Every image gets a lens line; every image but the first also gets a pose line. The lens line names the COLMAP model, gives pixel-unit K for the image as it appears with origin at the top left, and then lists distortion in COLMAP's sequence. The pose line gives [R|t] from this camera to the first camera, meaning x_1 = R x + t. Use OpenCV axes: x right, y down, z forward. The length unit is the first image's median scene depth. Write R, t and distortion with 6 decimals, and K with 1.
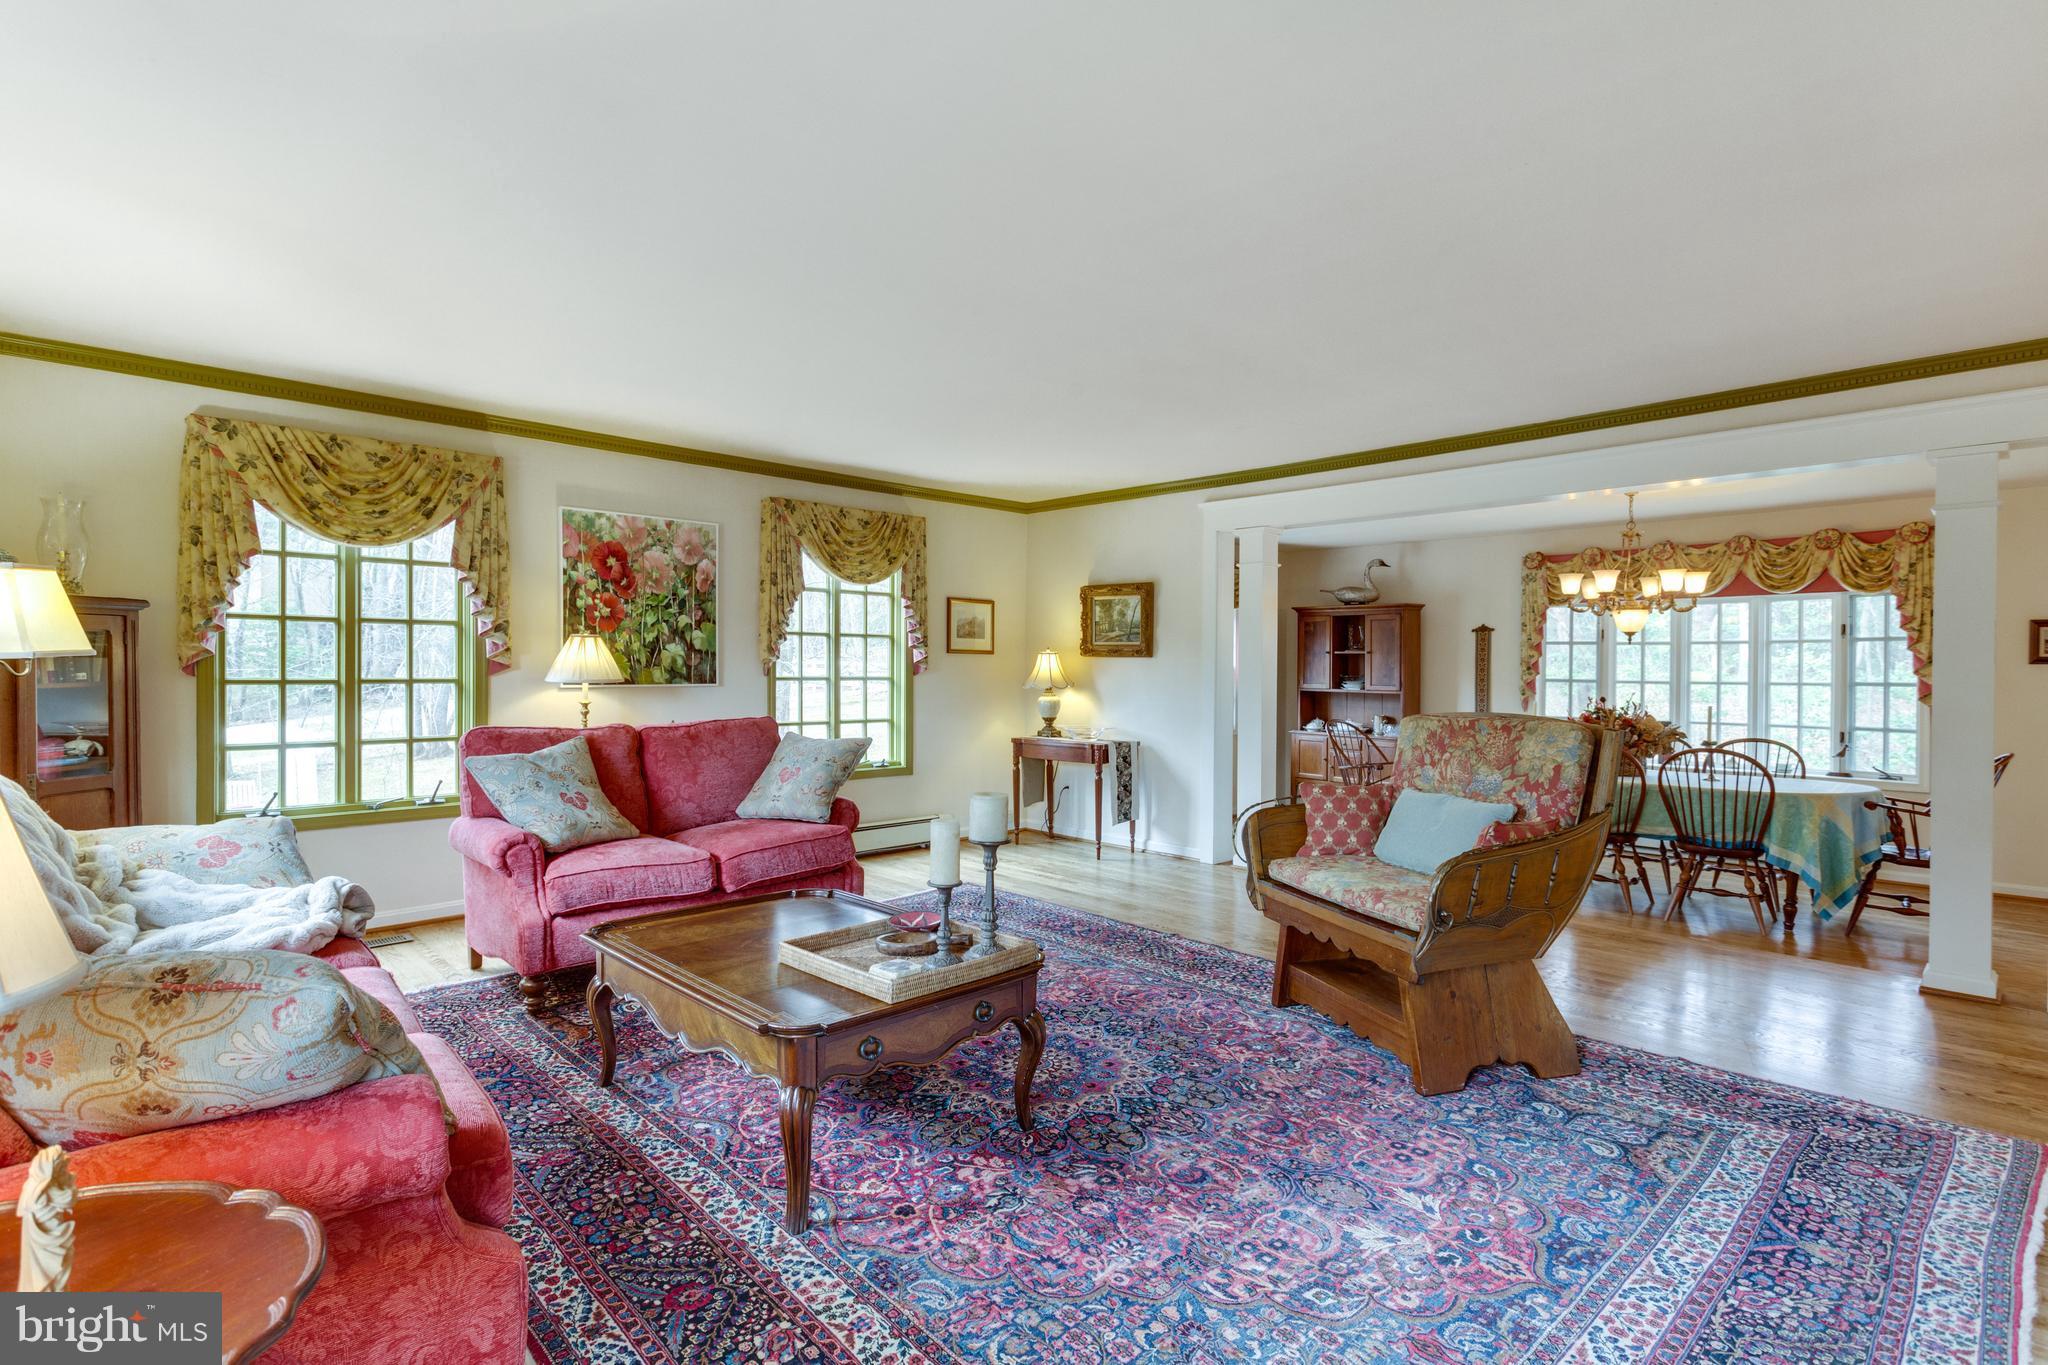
lens RADIAL K [[1011.9, 0, 1029.4], [0, 1011.9, 677.0], [0, 0, 1]] dist [0.006855, 0.000483]
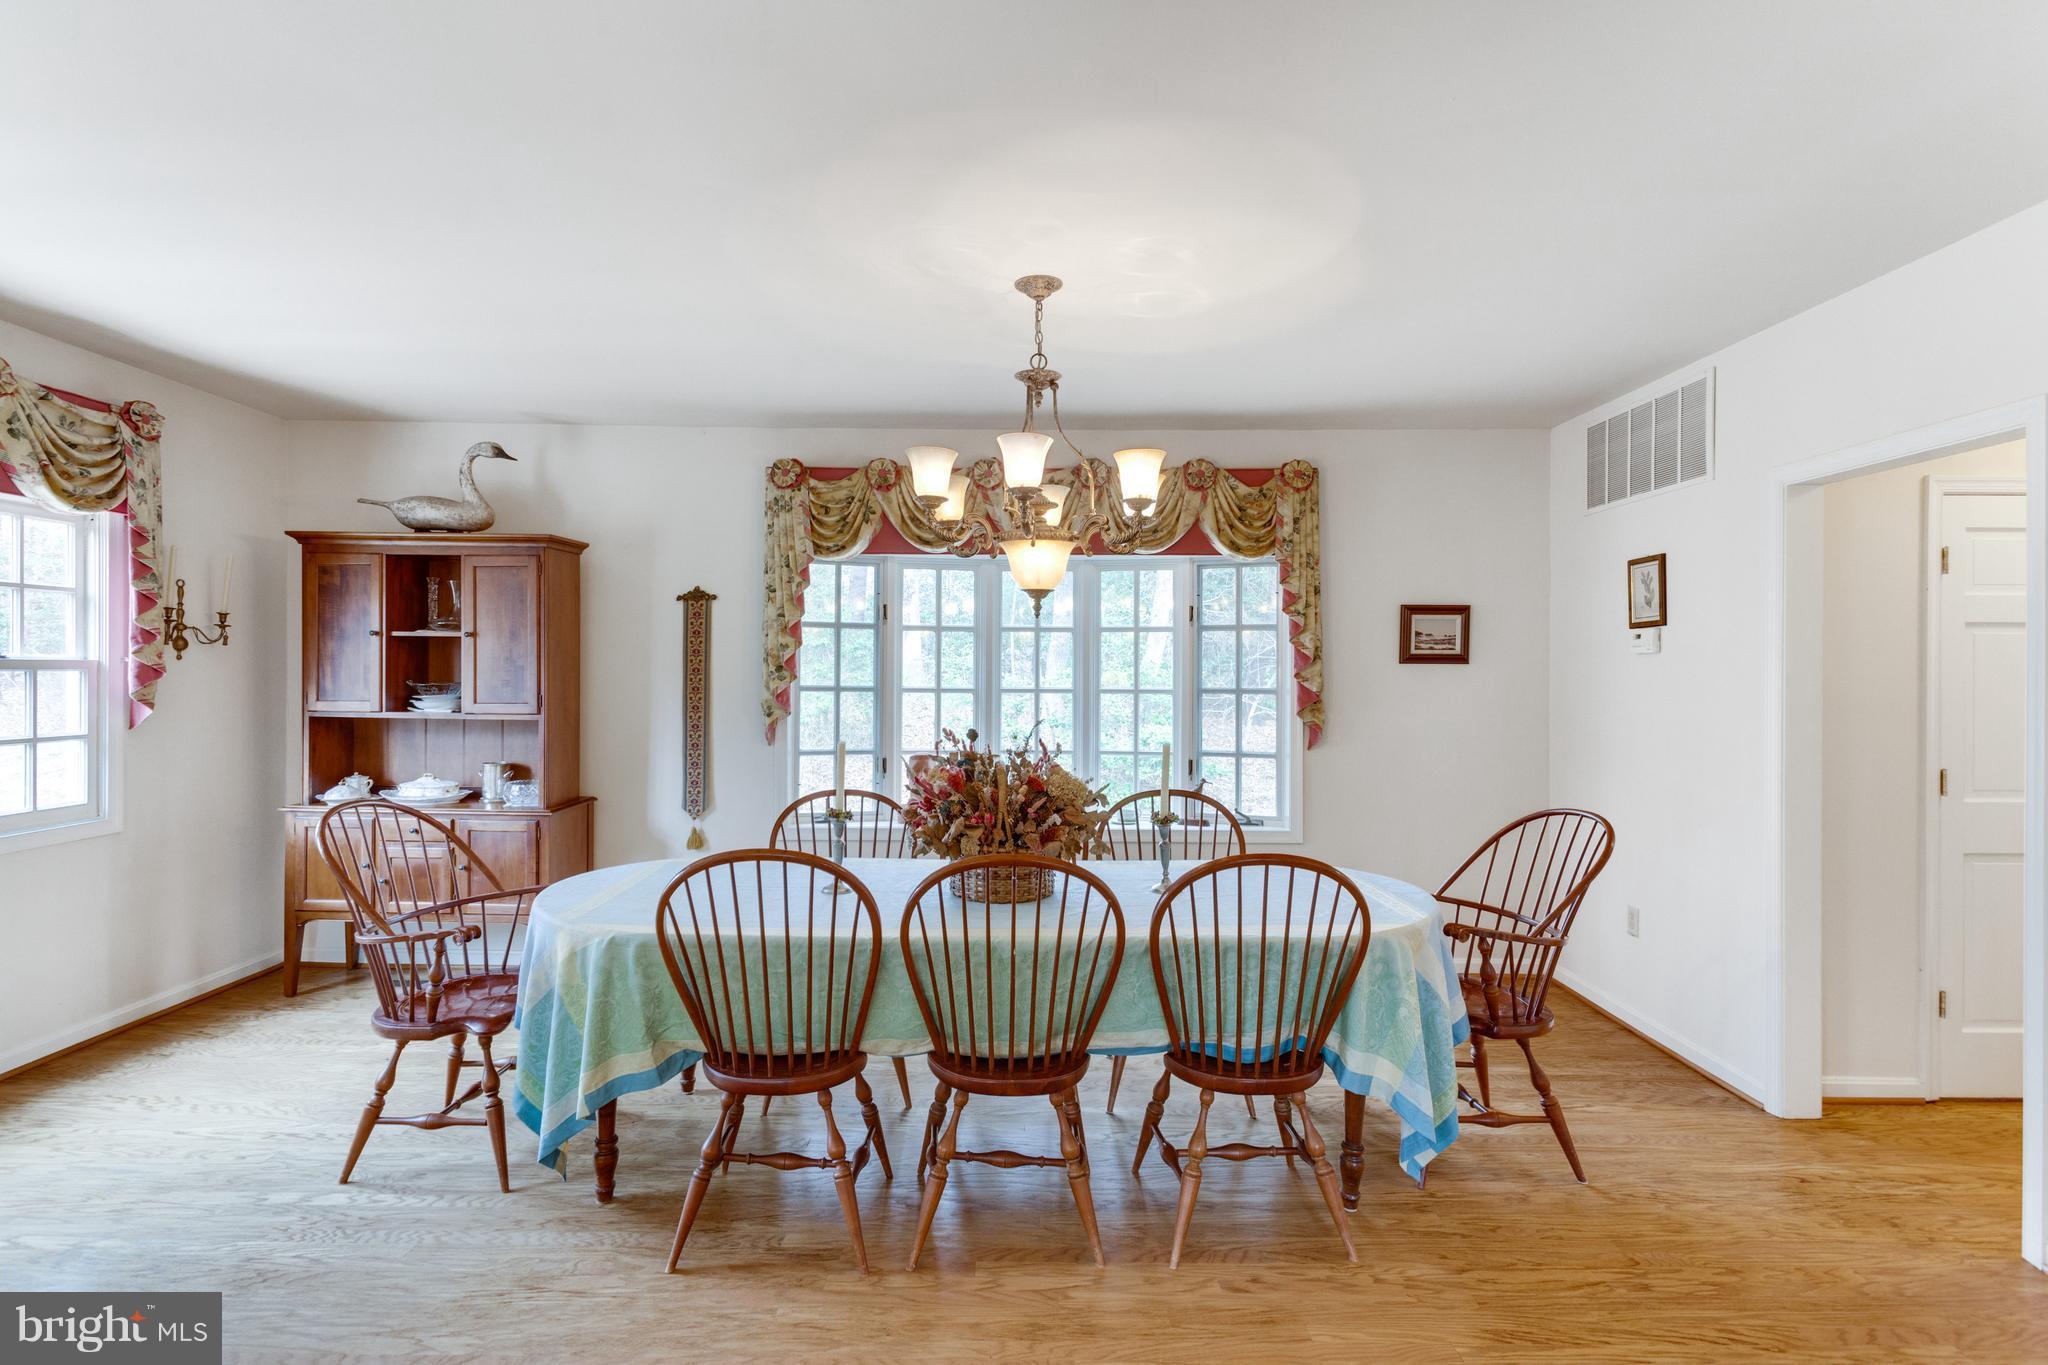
lens RADIAL K [[1011.9, 0, 1023.8], [0, 1011.9, 673.4], [0, 0, 1]] dist [0.006855, 0.000483]
pose [[0.710946, -0.002289, 0.703242, 0.199466], [0.004191, 0.999991, -0.000982, -0.004473], [-0.703234, 0.003645, 0.710949, 0.515031]]
